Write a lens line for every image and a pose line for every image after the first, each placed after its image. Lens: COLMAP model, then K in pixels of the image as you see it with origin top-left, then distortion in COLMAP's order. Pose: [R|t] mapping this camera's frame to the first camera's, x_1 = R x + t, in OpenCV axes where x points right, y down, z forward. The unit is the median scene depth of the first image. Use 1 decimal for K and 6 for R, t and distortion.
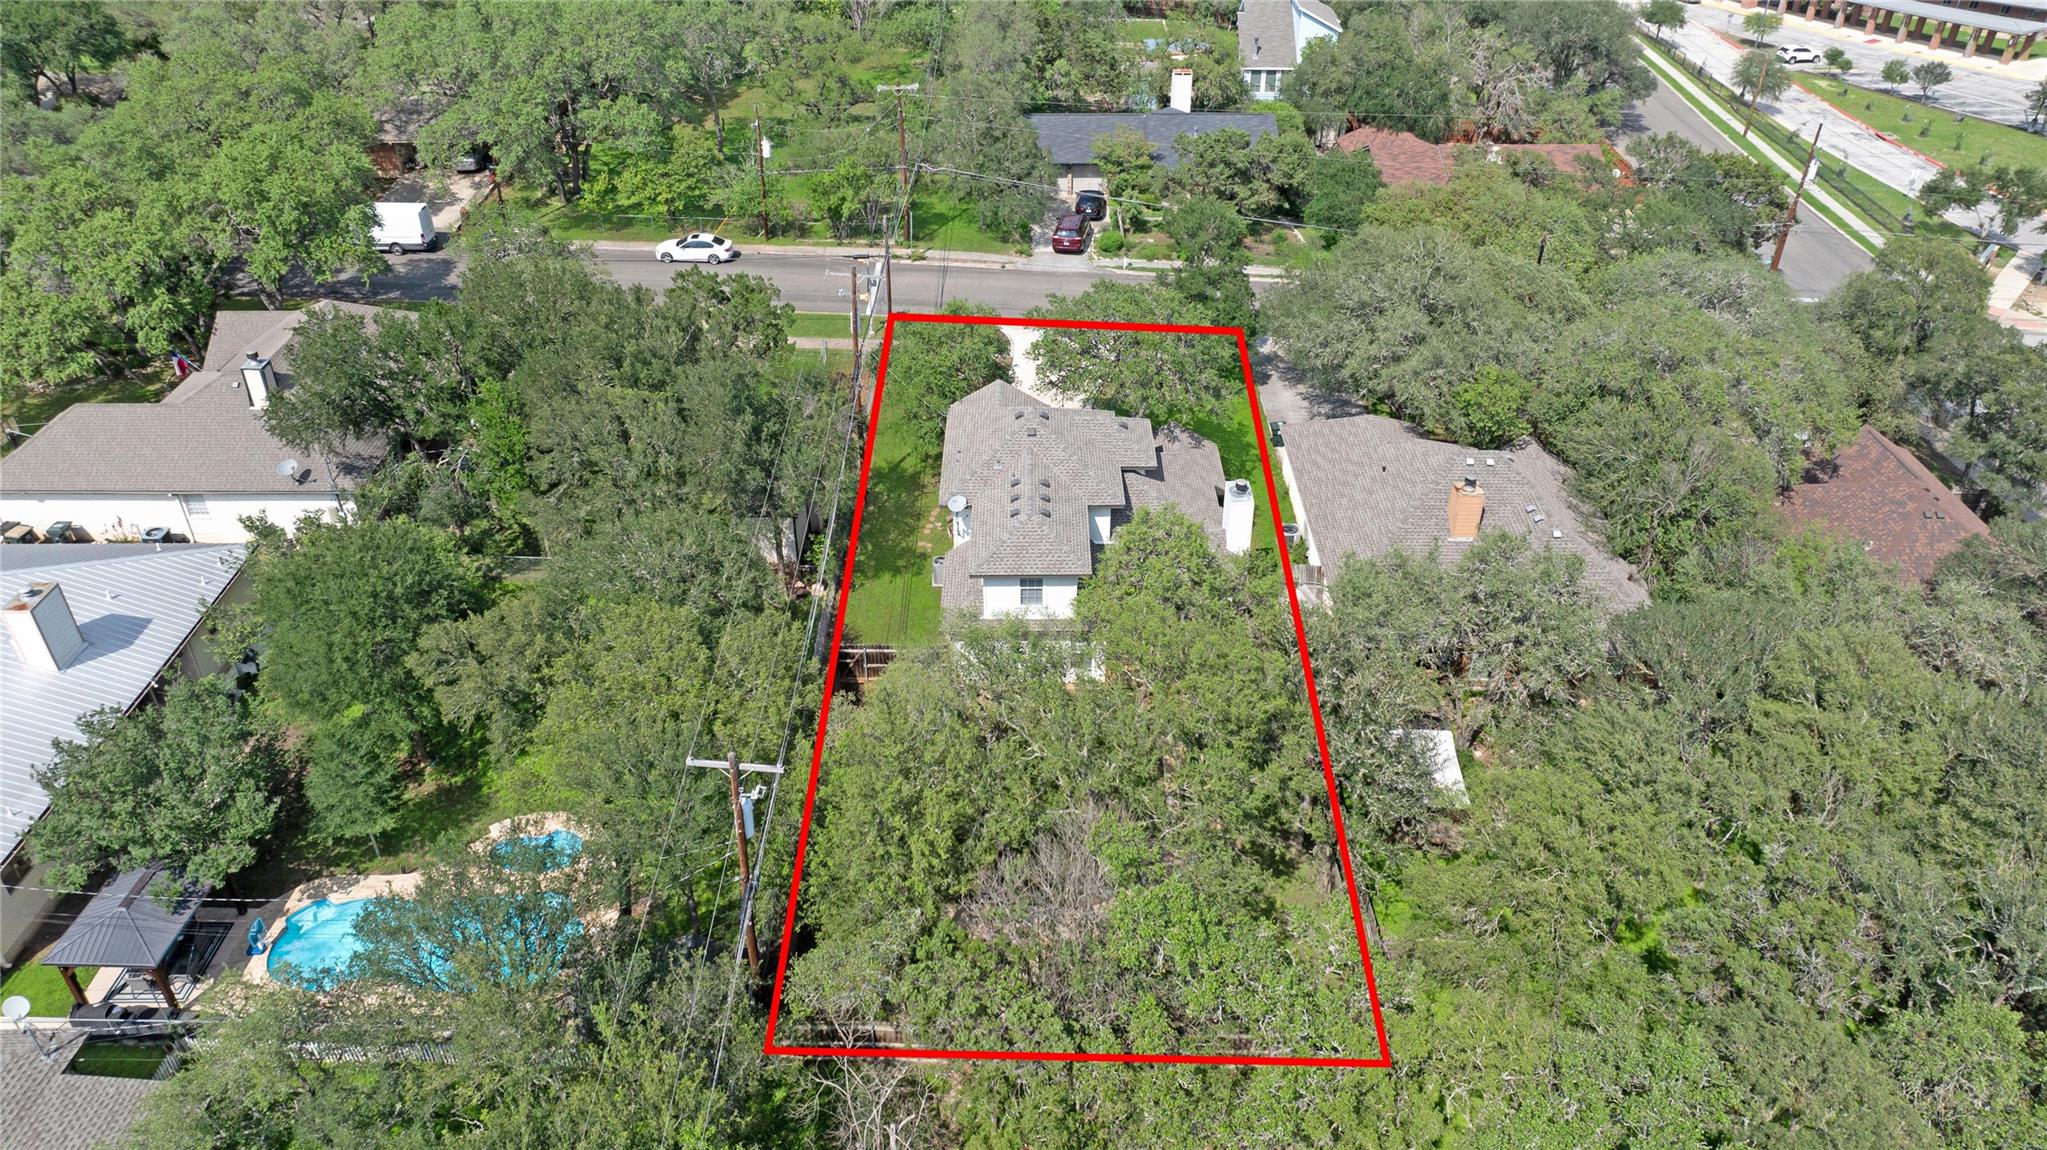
lens RADIAL K [[1441.1, 0, 1023.5], [0, 1441.1, 575.0], [0, 0, 1]] dist [-0.037917, 0.066631]
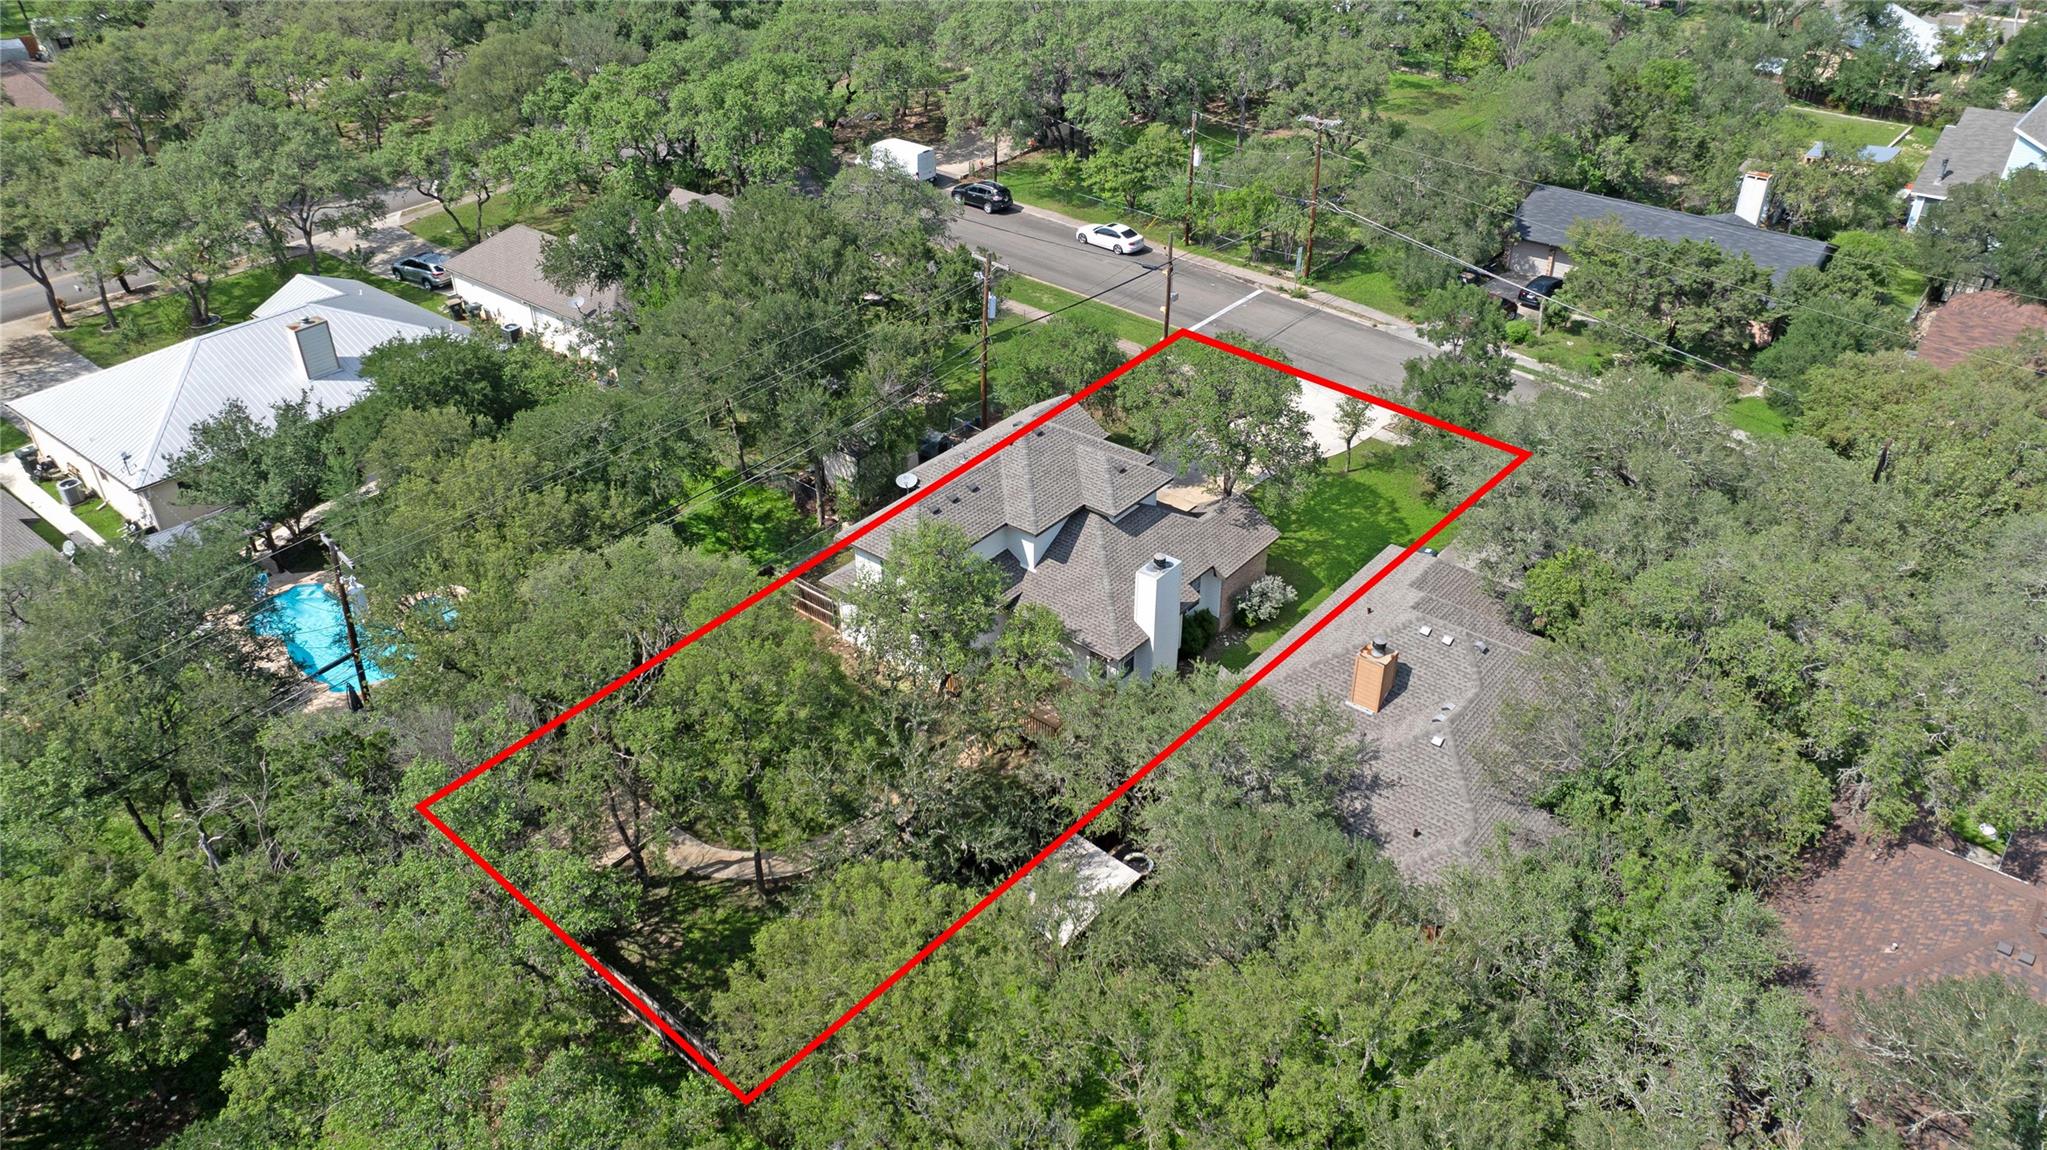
lens RADIAL K [[1441.1, 0, 1023.5], [0, 1441.1, 575.0], [0, 0, 1]] dist [-0.037917, 0.066631]
pose [[0.768479, 0.338591, -0.542951, 0.384374], [-0.347500, 0.933332, 0.090195, -0.067690], [0.537293, 0.119362, 0.834907, 0.108939]]
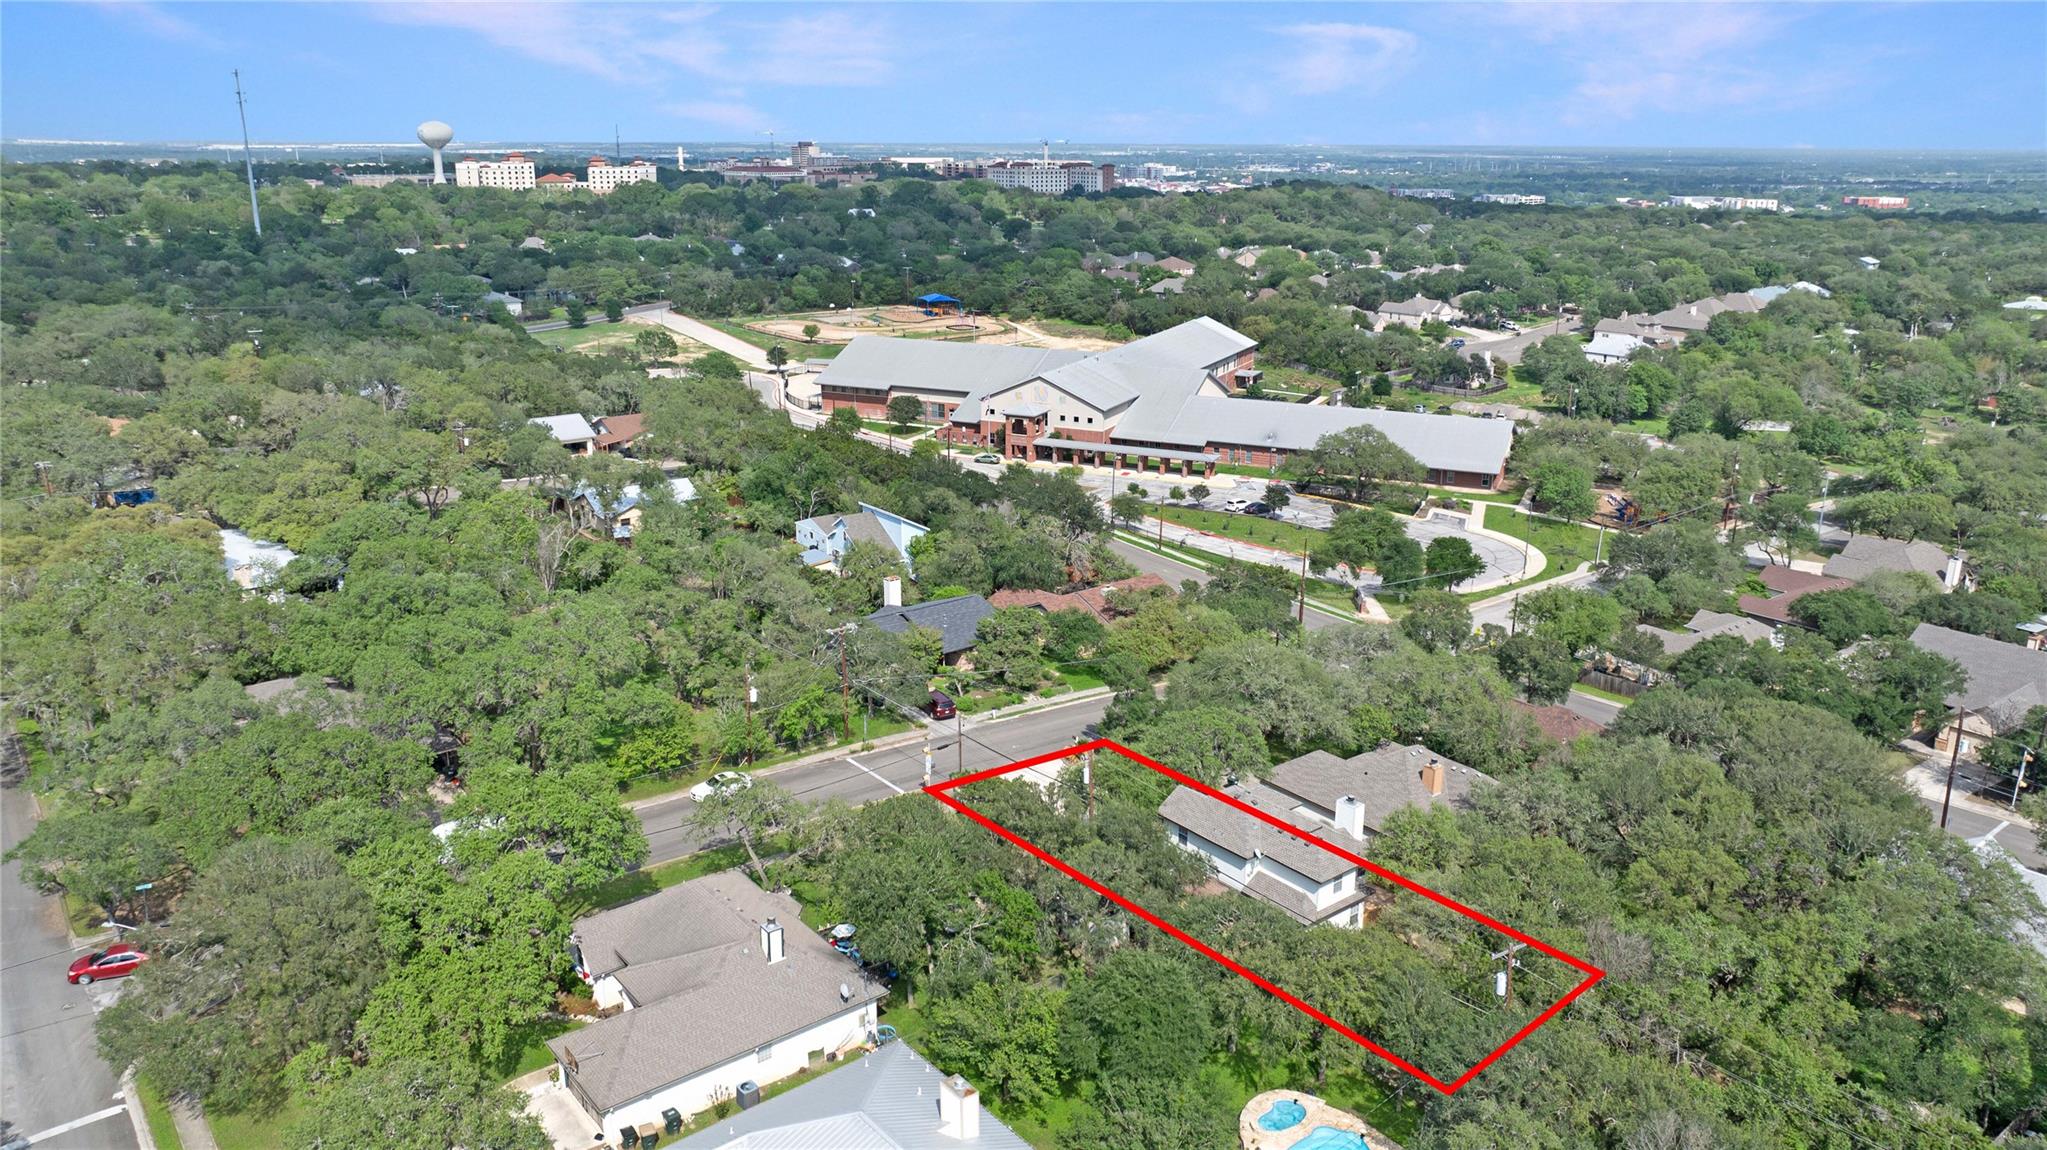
lens RADIAL K [[1441.1, 0, 1023.5], [0, 1441.1, 575.0], [0, 0, 1]] dist [-0.037917, 0.066631]
pose [[0.775967, -0.181804, 0.604006, -0.740819], [0.345291, 0.923781, -0.165540, -0.102503], [-0.527873, 0.337011, 0.779598, -0.154281]]
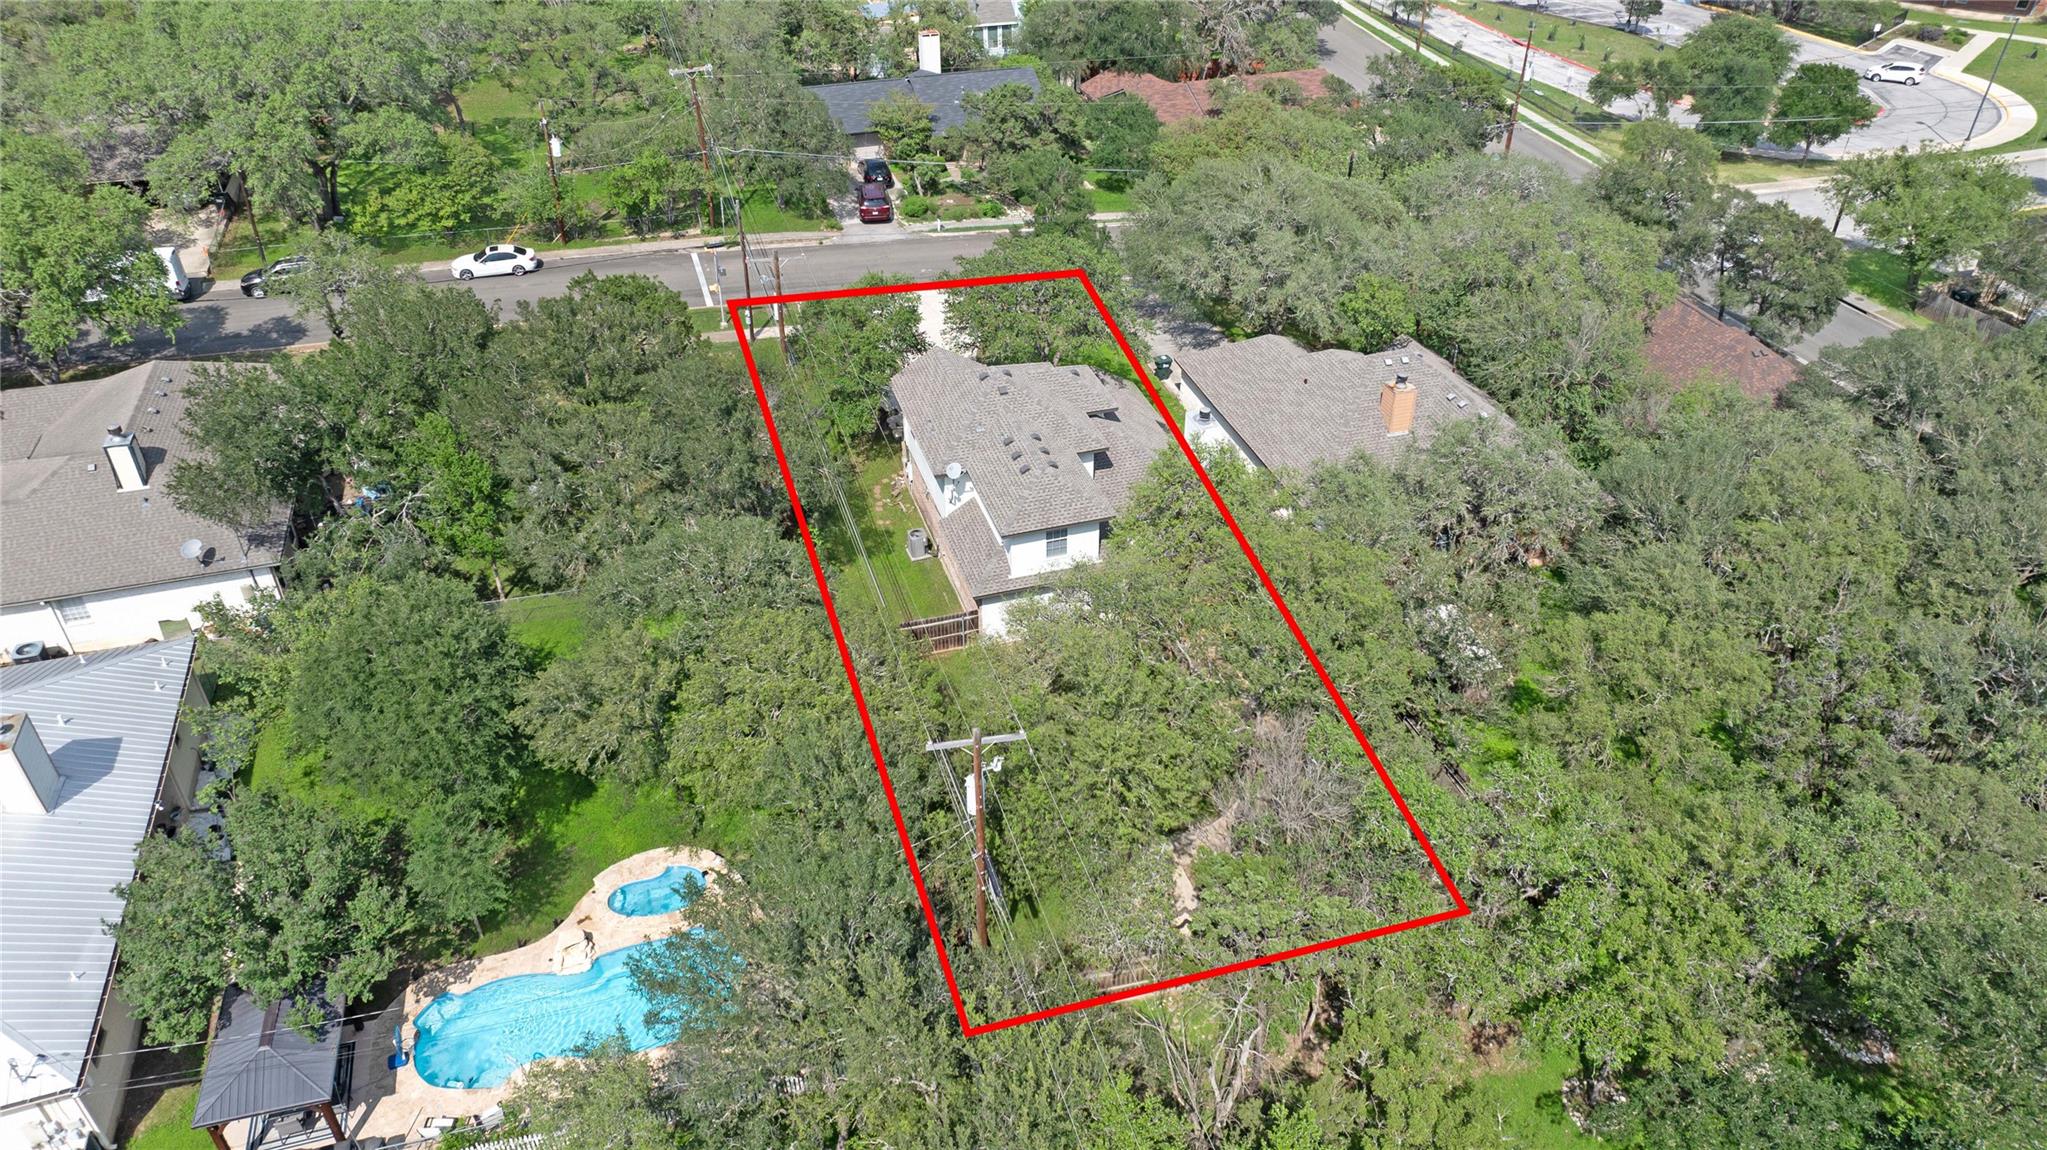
lens RADIAL K [[1451.9, 0, 1025.6], [0, 1451.9, 549.8], [0, 0, 1]] dist [-0.014684, 0.005955]
pose [[0.956534, -0.166161, 0.239650, -0.155392], [0.165750, 0.985922, 0.022016, -0.005799], [-0.239935, 0.018663, 0.970610, 0.005437]]
